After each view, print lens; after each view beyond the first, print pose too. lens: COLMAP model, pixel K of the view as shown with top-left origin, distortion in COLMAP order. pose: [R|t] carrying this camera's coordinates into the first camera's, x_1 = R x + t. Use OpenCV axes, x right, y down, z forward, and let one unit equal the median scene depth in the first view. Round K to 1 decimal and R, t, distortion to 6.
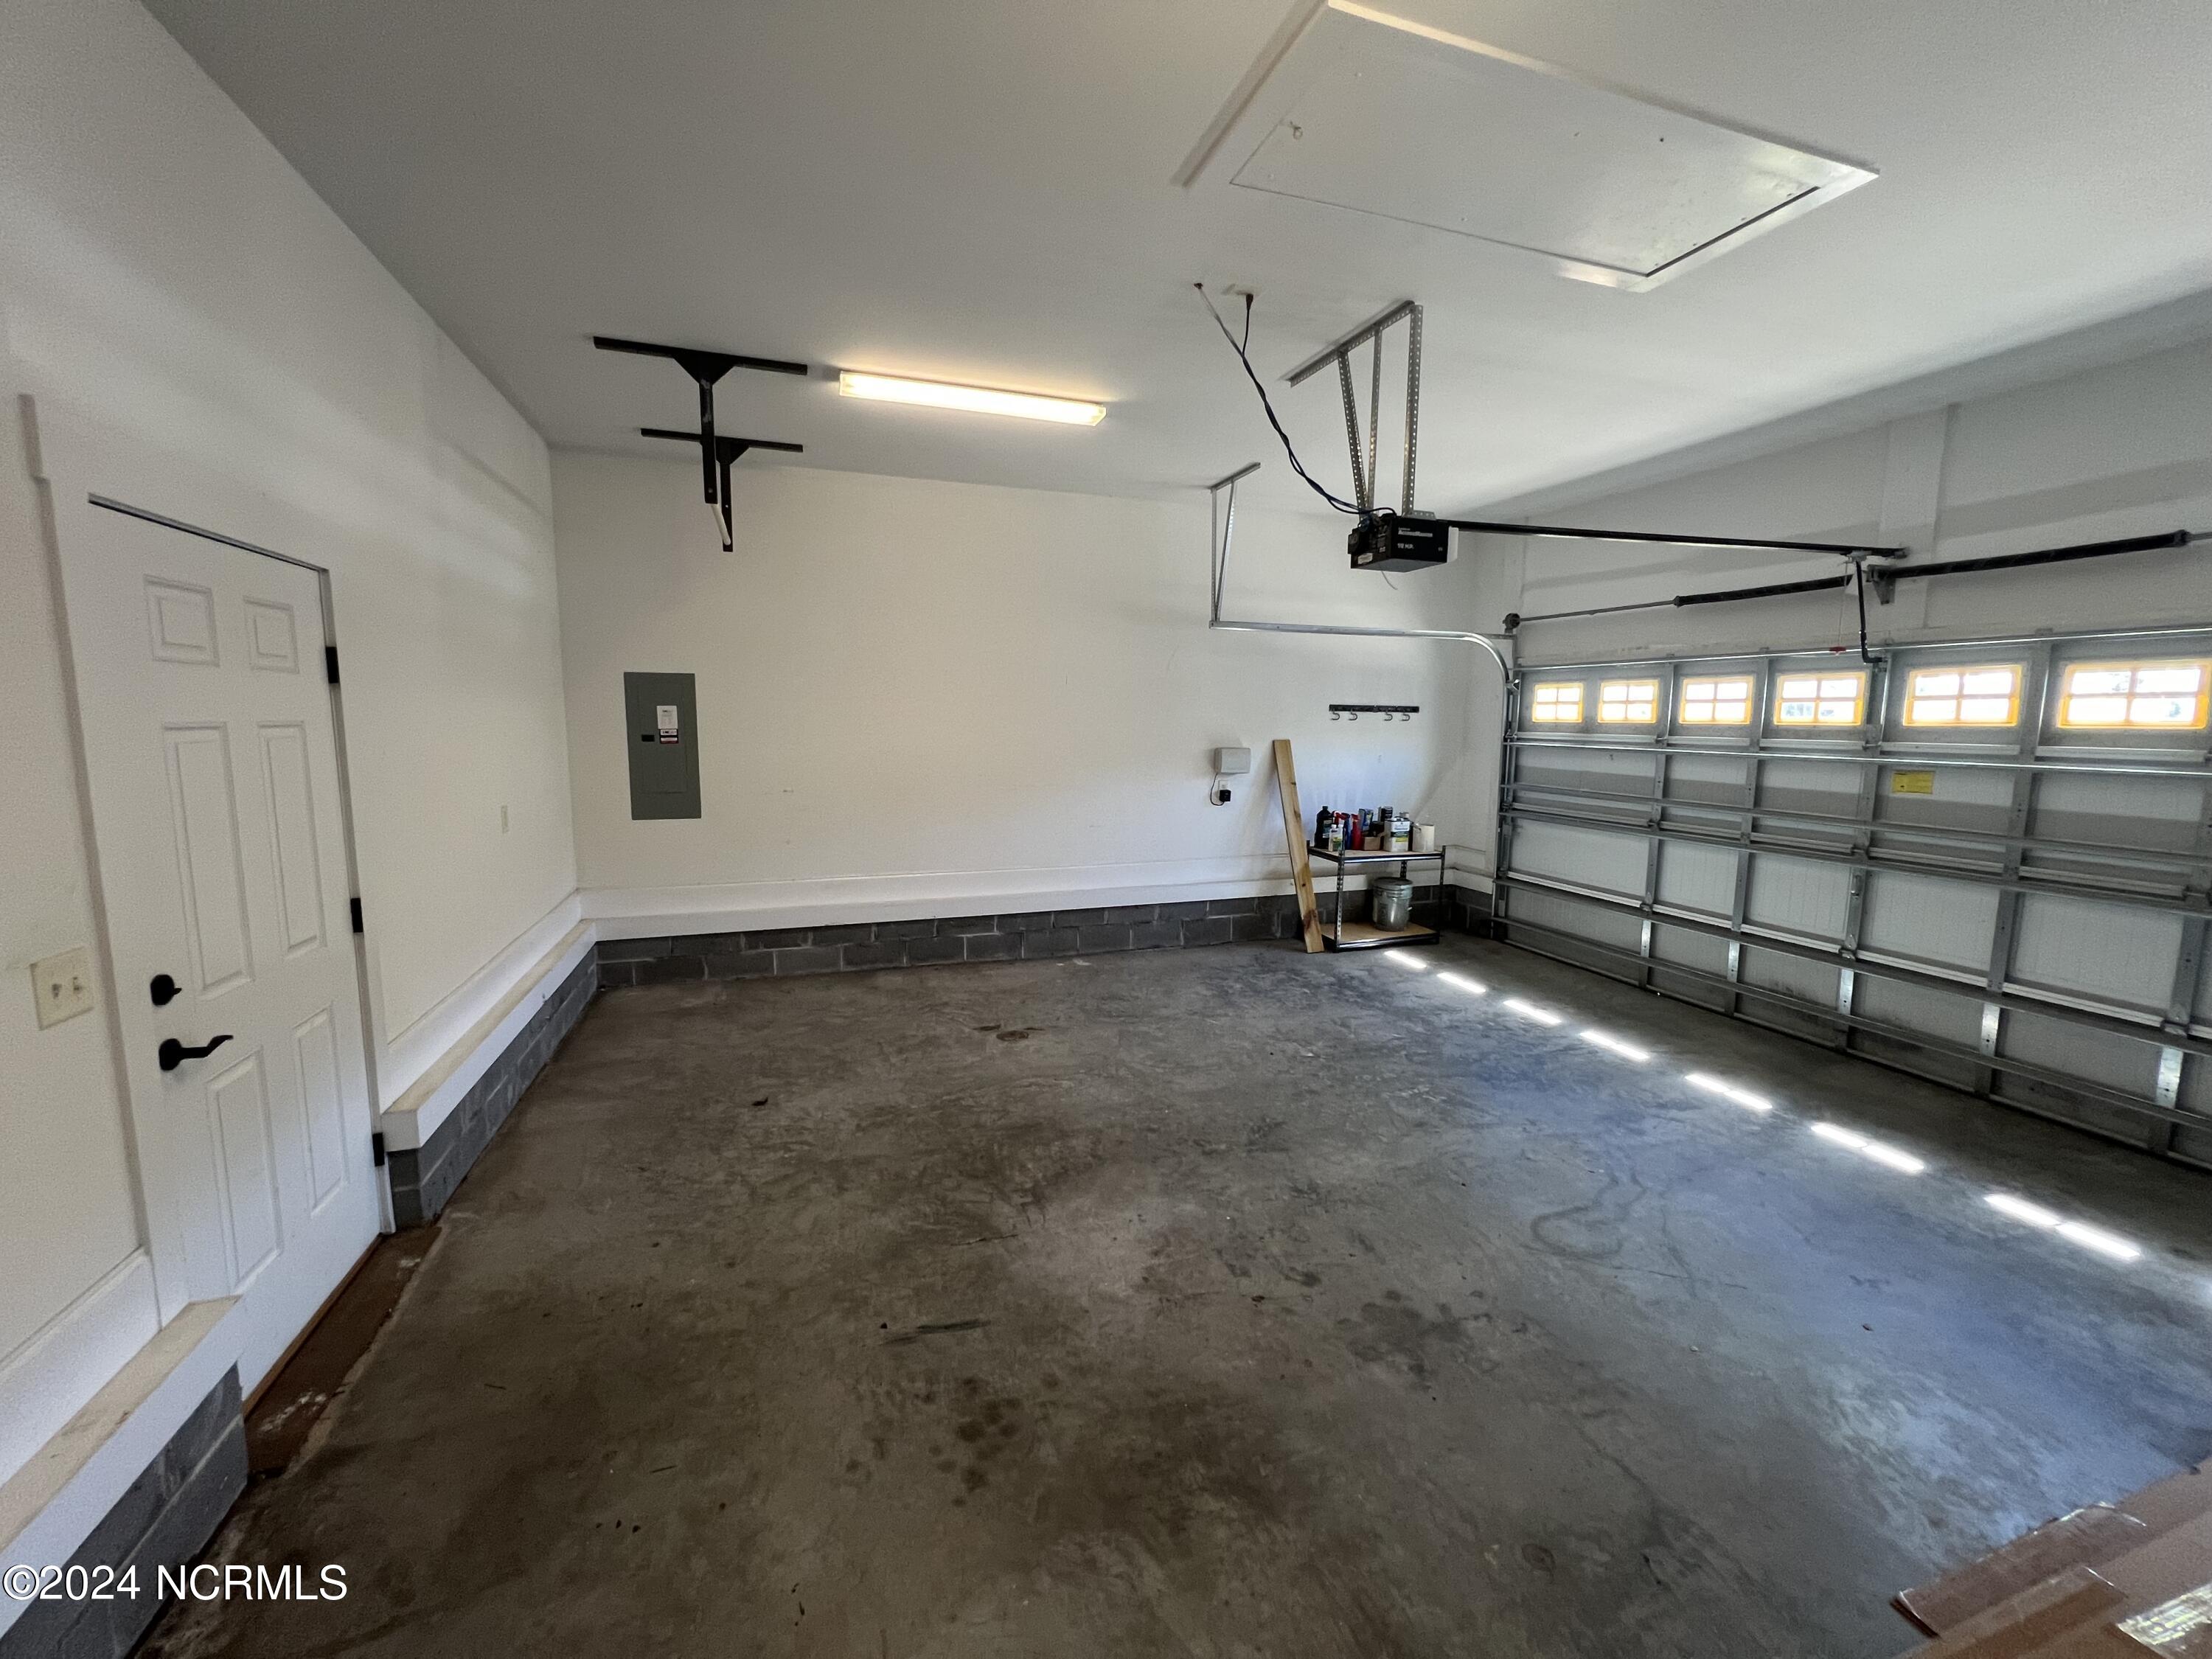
lens RADIAL K [[891.0, 0, 1102.3], [0, 891.0, 828.1], [0, 0, 1]] dist [0.000260, 0.000061]
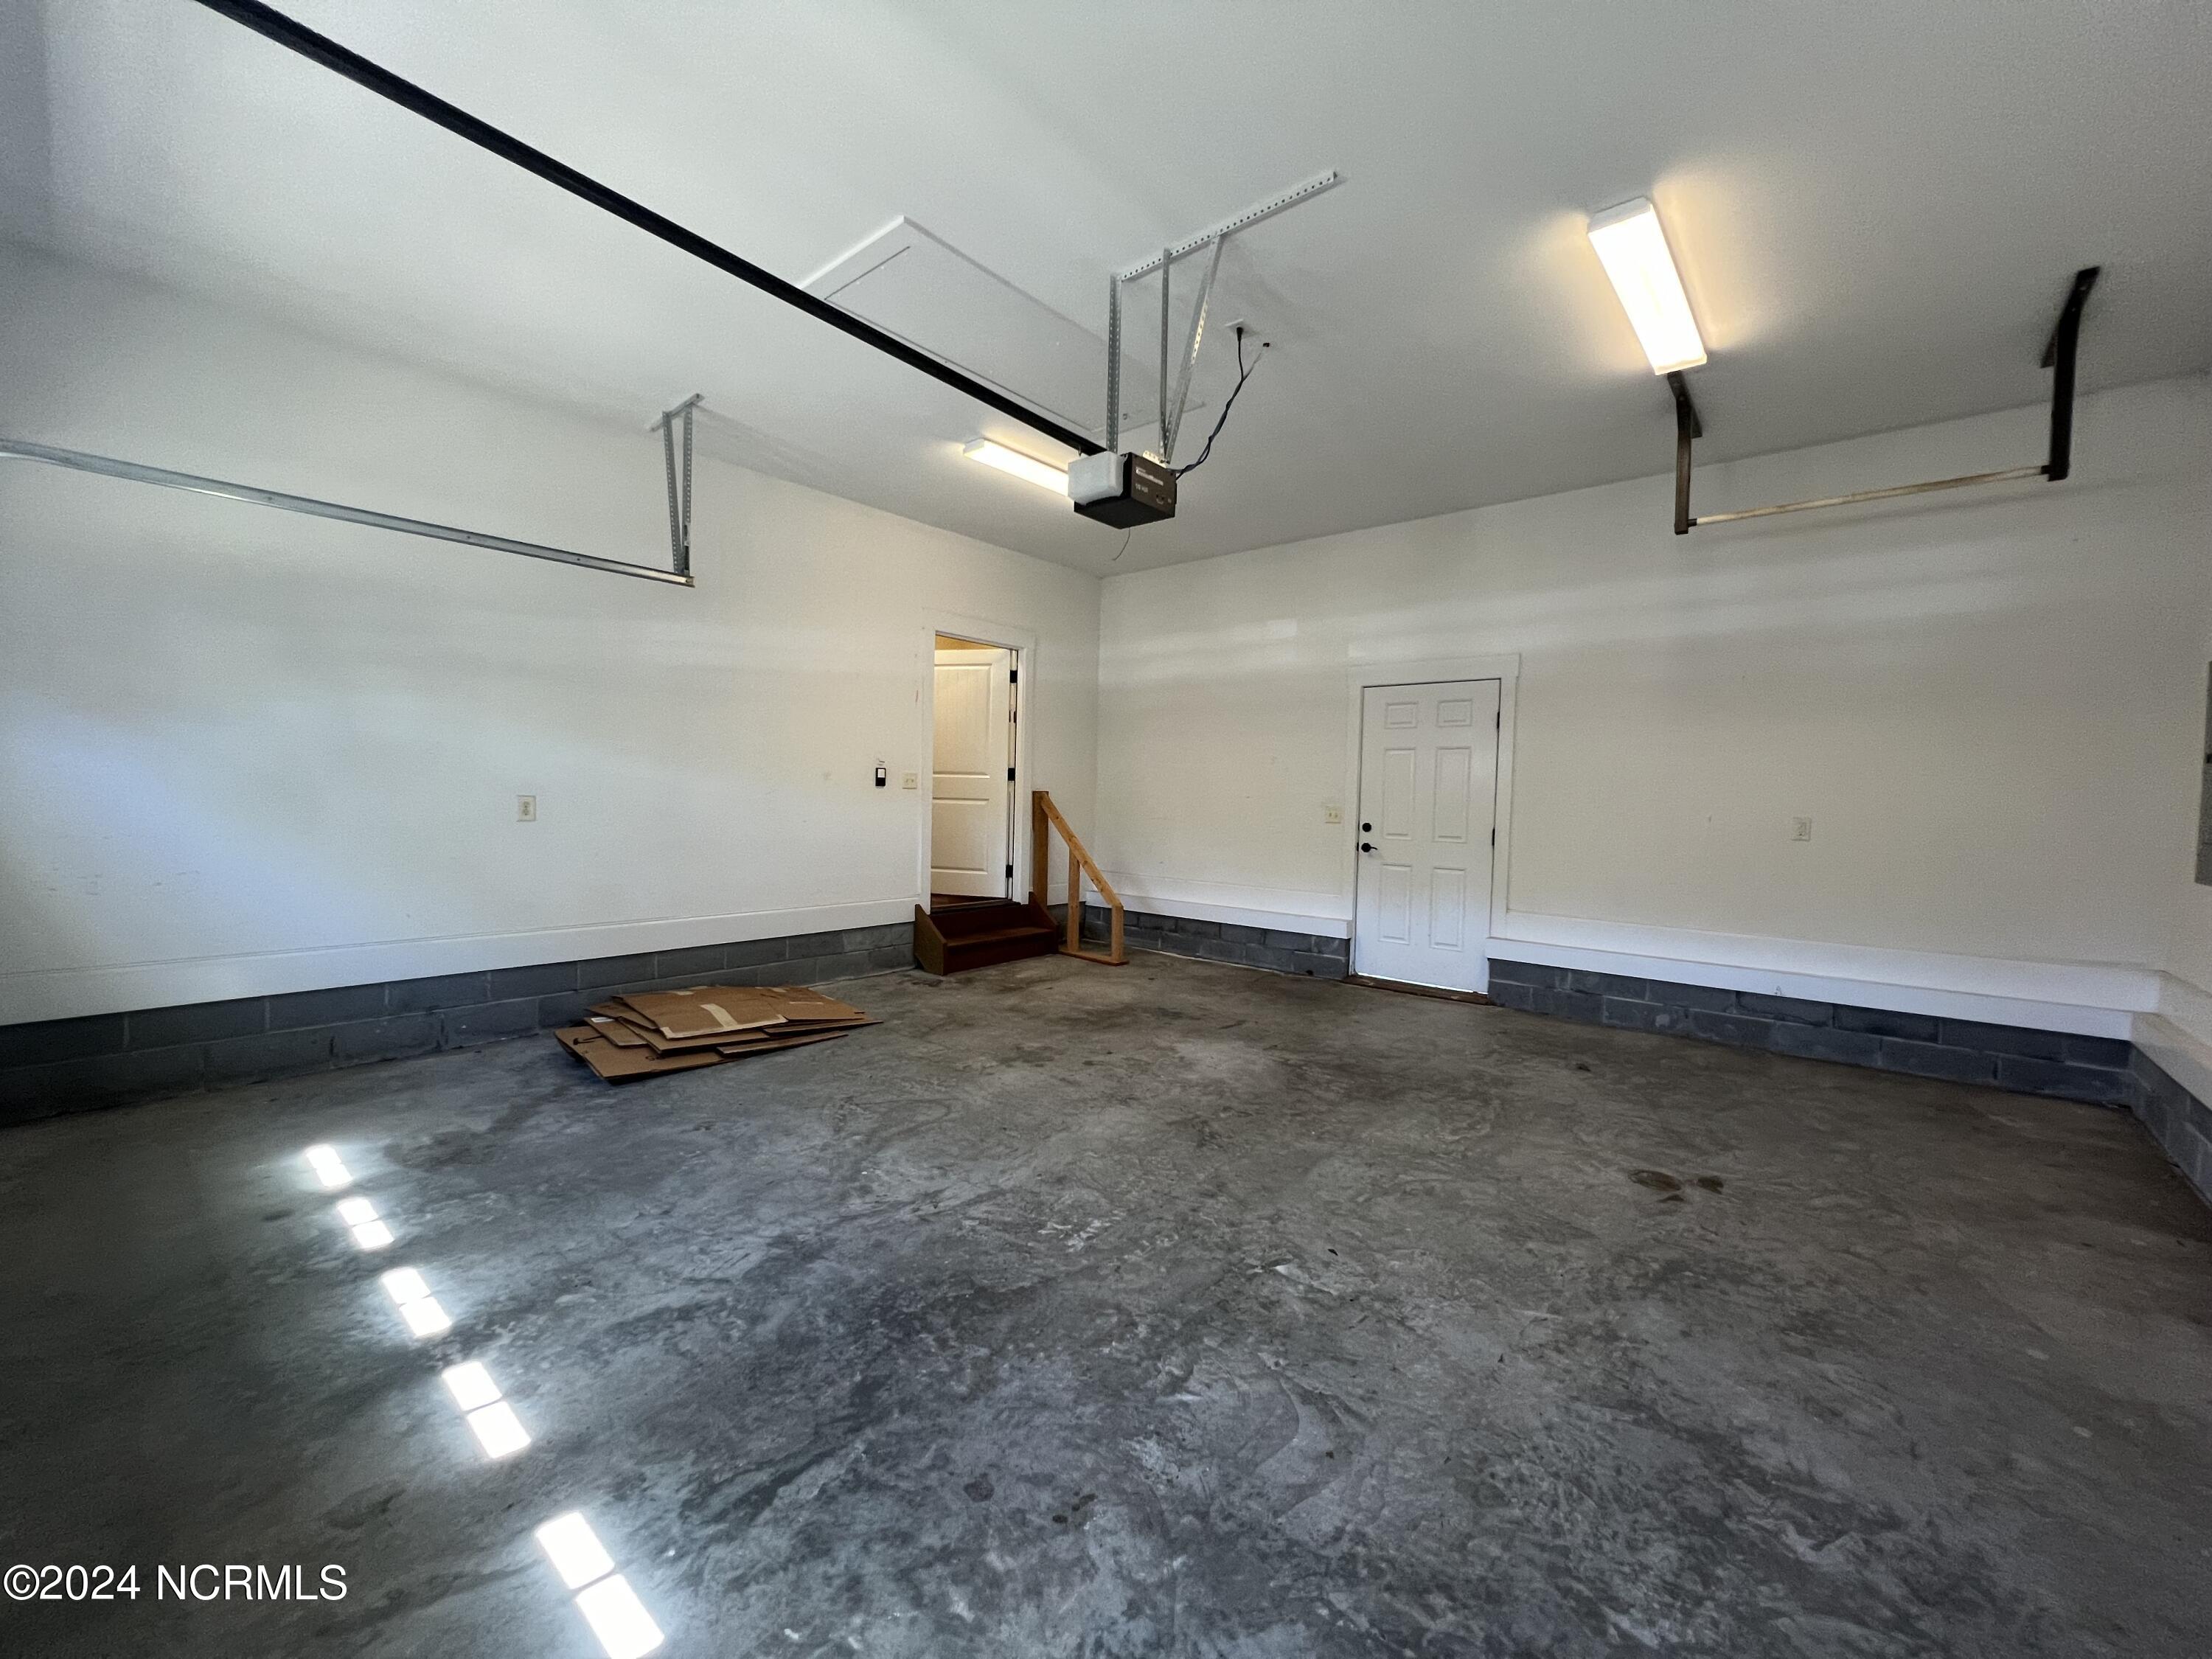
lens RADIAL K [[881.4, 0, 1112.6], [0, 881.4, 826.0], [0, 0, 1]] dist [0.009788, 0.000188]
pose [[-0.856568, -0.011241, -0.515912, 0.665897], [-0.096103, 0.985747, 0.138082, -0.086171], [0.507007, 0.167857, -0.845440, 1.498310]]
